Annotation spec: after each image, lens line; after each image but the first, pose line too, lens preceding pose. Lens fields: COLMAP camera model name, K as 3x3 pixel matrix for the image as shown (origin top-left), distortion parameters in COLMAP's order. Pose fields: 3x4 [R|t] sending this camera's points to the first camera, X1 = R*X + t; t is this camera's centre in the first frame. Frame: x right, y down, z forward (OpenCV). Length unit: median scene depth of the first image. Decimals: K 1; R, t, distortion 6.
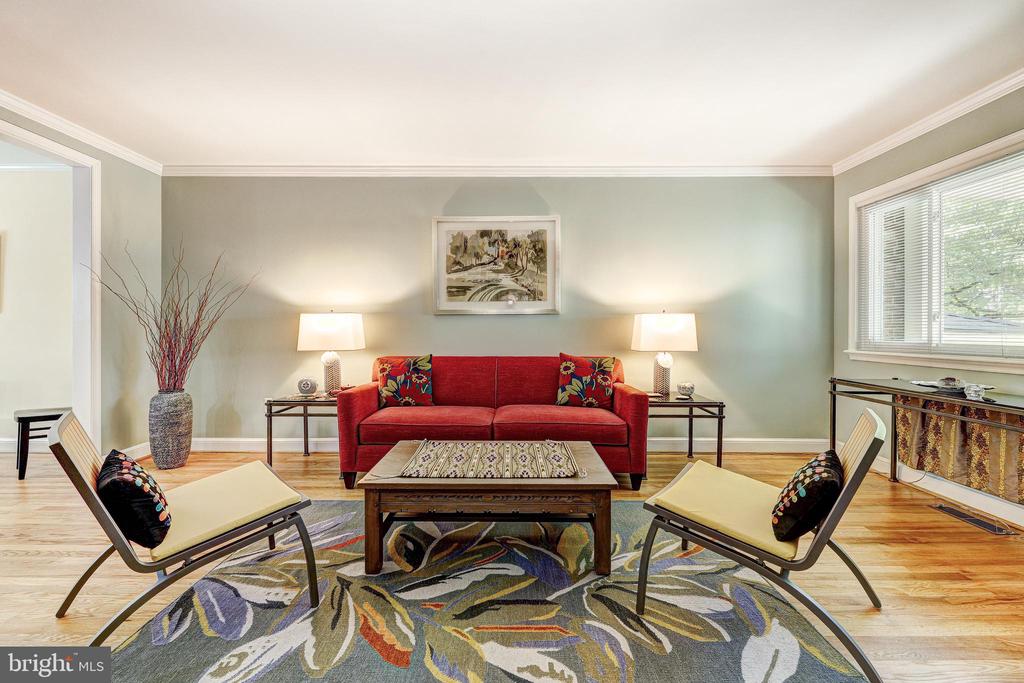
lens RADIAL K [[444.3, 0, 515.5], [0, 444.3, 330.6], [0, 0, 1]] dist [-0.000397, -0.001894]
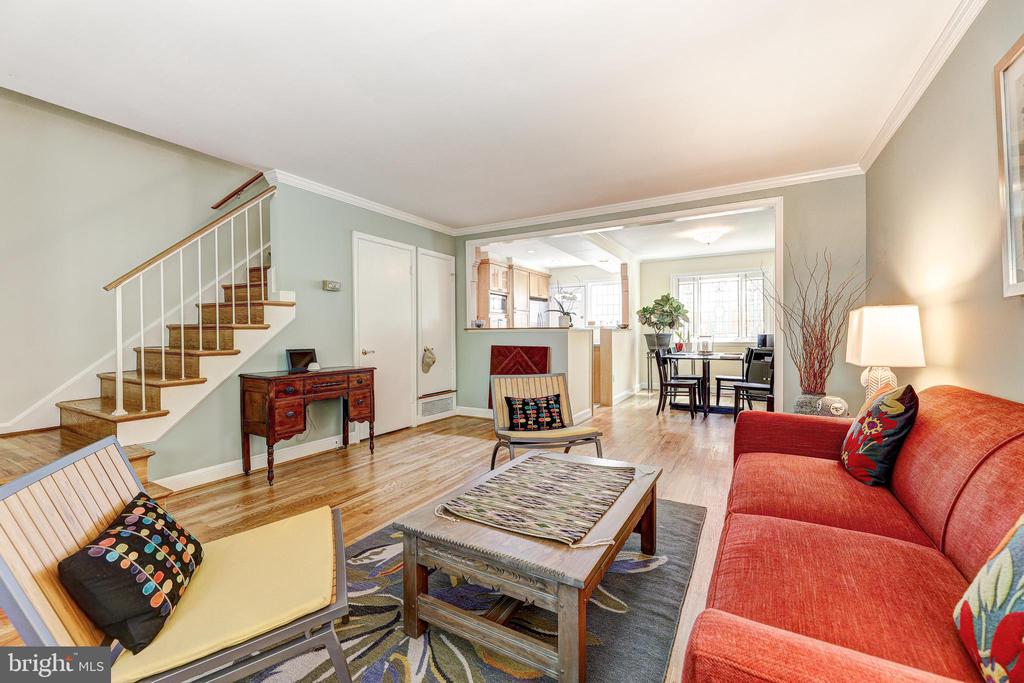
lens RADIAL K [[420.8, 0, 497.0], [0, 420.8, 337.8], [0, 0, 1]] dist [-0.001284, -0.001103]
pose [[-0.526335, 0.008623, -0.850233, 0.448110], [0.004306, 0.999963, 0.007476, -0.003178], [0.850266, 0.000274, -0.526353, 0.890601]]
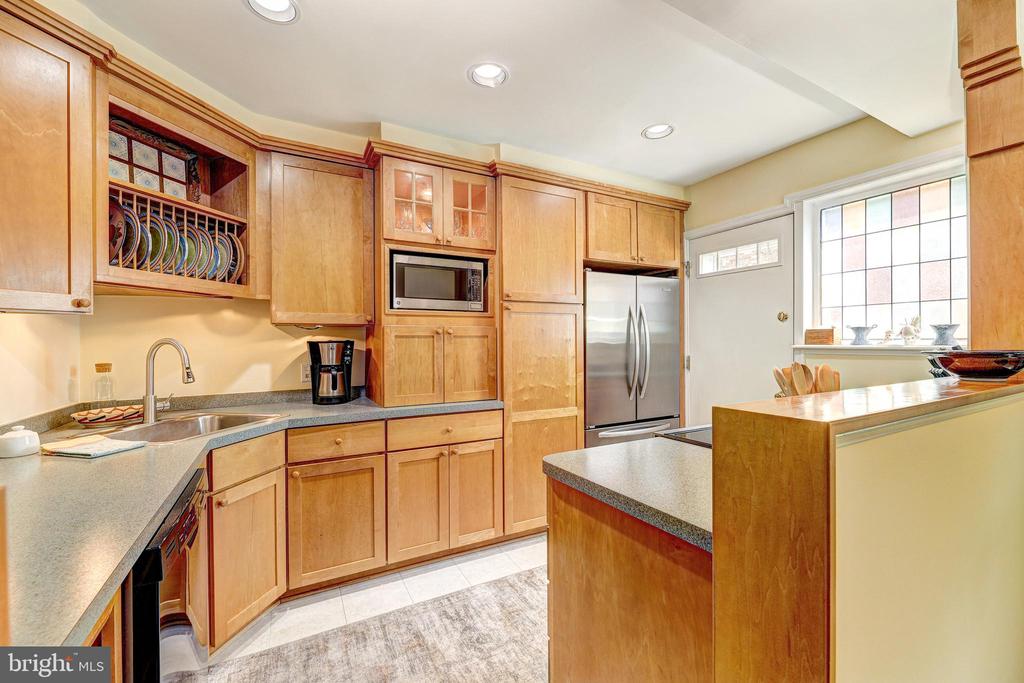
lens RADIAL K [[421.0, 0, 509.2], [0, 421.0, 342.3], [0, 0, 1]] dist [-0.000424, -0.001567]
pose [[-0.888319, 0.003202, -0.459217, -1.186664], [0.005174, 0.999982, -0.003038, -0.059603], [0.459199, -0.005074, -0.888319, 0.442401]]
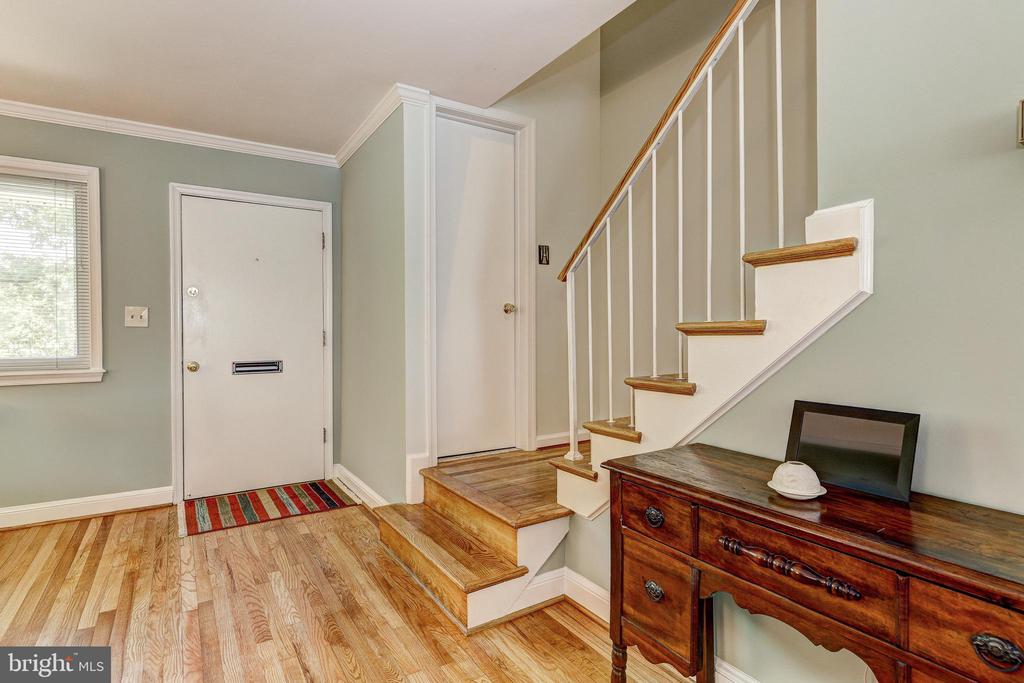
lens RADIAL K [[516.9, 0, 507.6], [0, 516.9, 333.9], [0, 0, 1]] dist [0.005085, -0.001101]
pose [[-0.517856, -0.003818, 0.855459, -0.398803], [0.002737, 0.999978, 0.006120, -0.022486], [-0.855463, 0.005511, -0.517834, 0.282133]]
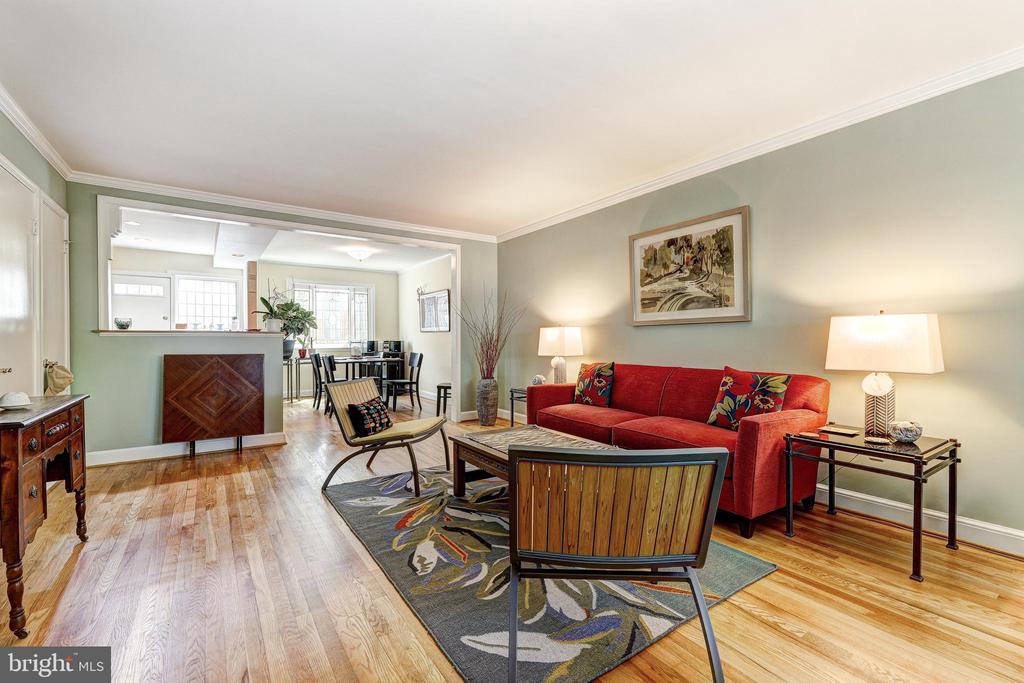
lens RADIAL K [[449.0, 0, 507.2], [0, 449.0, 345.6], [0, 0, 1]] dist [-0.009135, -0.000087]
pose [[0.550572, 0.009438, -0.834734, 0.625880], [0.000919, 0.999929, 0.011913, -0.001362], [0.834787, -0.007326, 0.550524, 0.161847]]
